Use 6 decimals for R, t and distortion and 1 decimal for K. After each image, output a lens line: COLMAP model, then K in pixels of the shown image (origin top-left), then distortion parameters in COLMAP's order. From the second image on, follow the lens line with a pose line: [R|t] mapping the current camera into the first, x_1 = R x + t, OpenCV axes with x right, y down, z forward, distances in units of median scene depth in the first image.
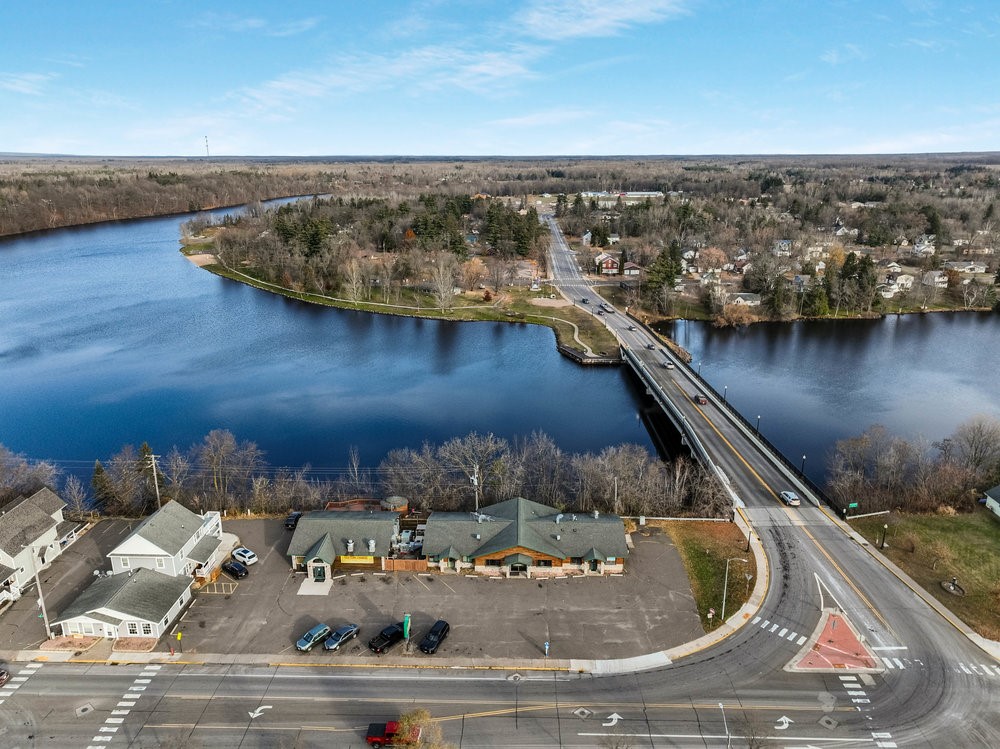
lens RADIAL K [[703.9, 0, 503.5], [0, 703.9, 374.7], [0, 0, 1]] dist [-0.001291, 0.007346]
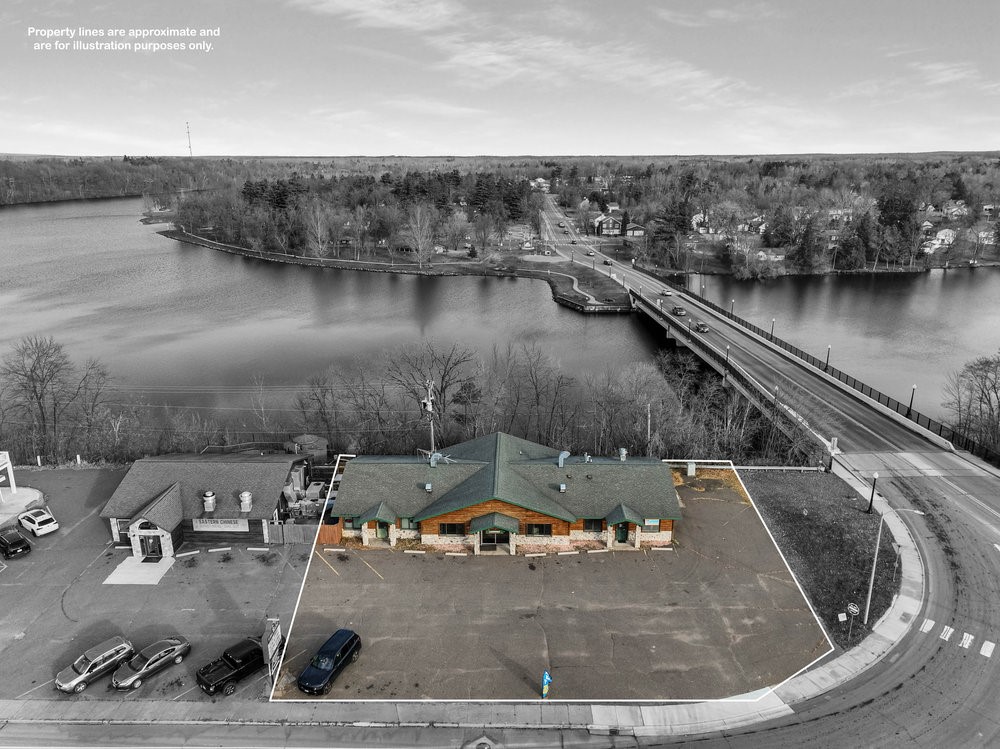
lens RADIAL K [[703.9, 0, 503.5], [0, 703.9, 374.7], [0, 0, 1]] dist [-0.001291, 0.007346]
pose [[0.999957, -0.002426, 0.008970, 0.022880], [0.002446, 0.999994, -0.002246, 0.137096], [-0.008965, 0.002268, 0.999957, 0.404088]]
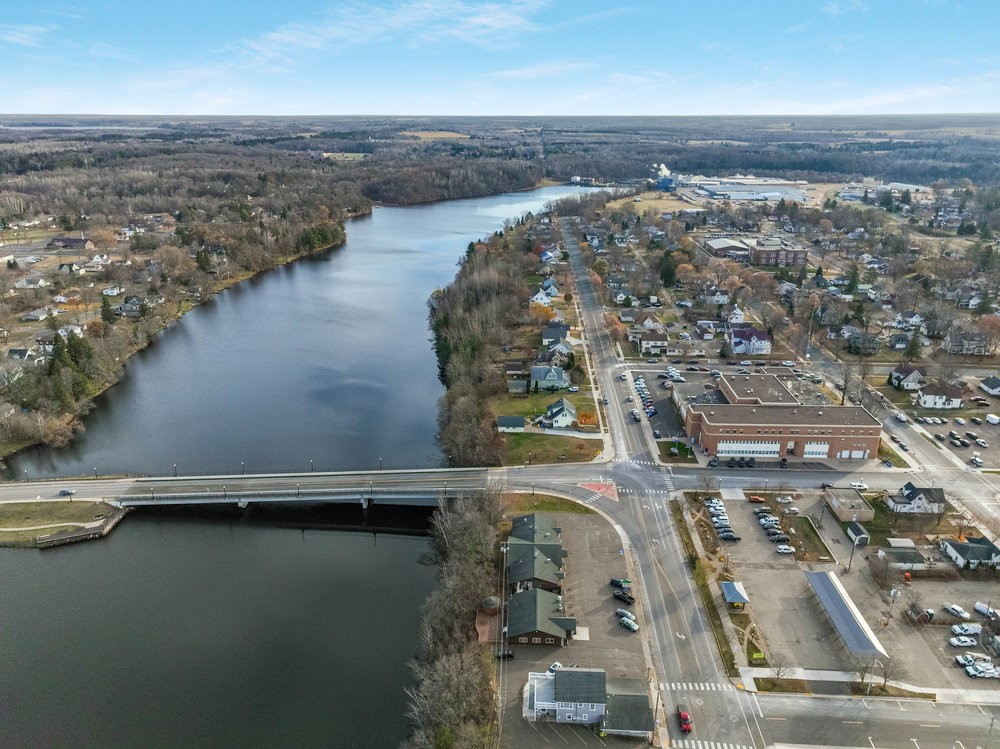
lens RADIAL K [[703.9, 0, 503.5], [0, 703.9, 374.7], [0, 0, 1]] dist [-0.001291, 0.007346]
pose [[0.019157, -0.340182, 0.940164, -1.525151], [0.300495, 0.898820, 0.319100, -0.772507], [-0.953591, 0.276401, 0.119442, 0.771056]]
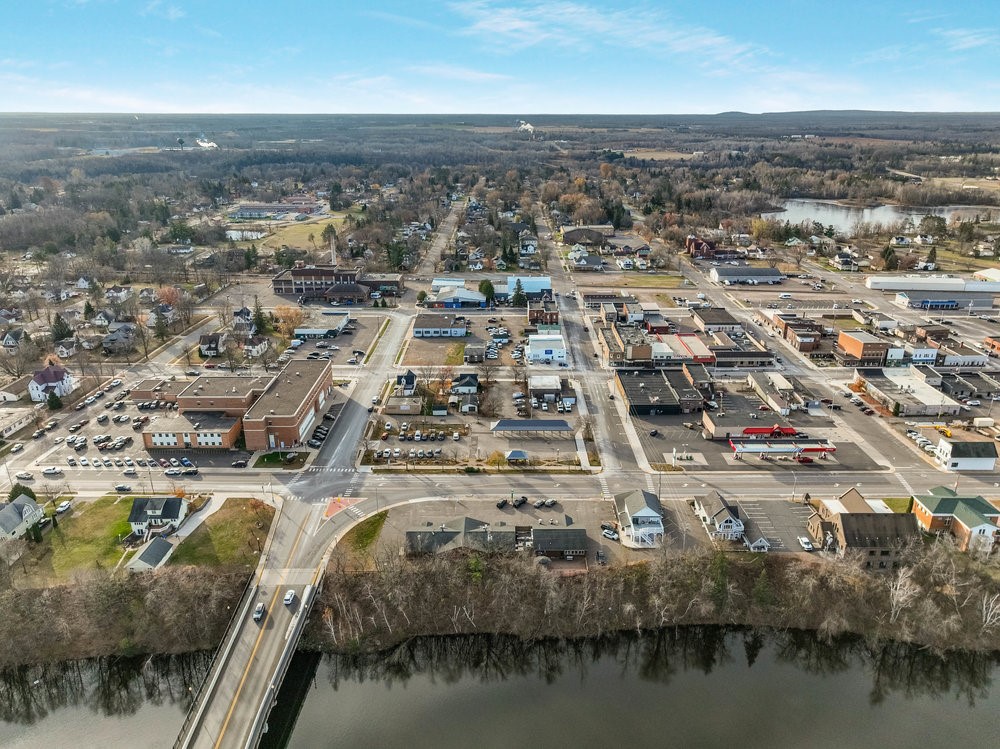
lens RADIAL K [[703.9, 0, 503.5], [0, 703.9, 374.7], [0, 0, 1]] dist [-0.001291, 0.007346]
pose [[-0.999321, 0.014743, -0.033772, -0.020394], [-0.009015, 0.790825, 0.611977, -1.244878], [0.035730, 0.611865, -0.790154, 2.248989]]
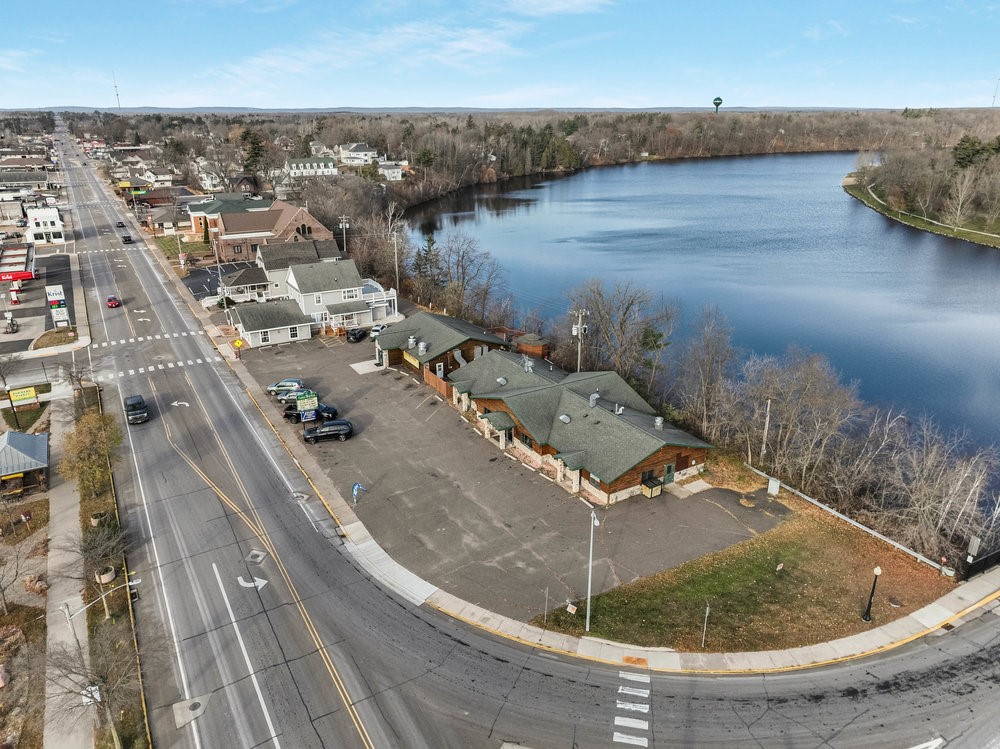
lens RADIAL K [[703.9, 0, 503.5], [0, 703.9, 374.7], [0, 0, 1]] dist [-0.001291, 0.007346]
pose [[0.536582, 0.297264, -0.789756, 0.548431], [-0.251794, 0.949665, 0.186378, 0.086222], [0.805406, 0.098849, 0.584422, 0.570112]]
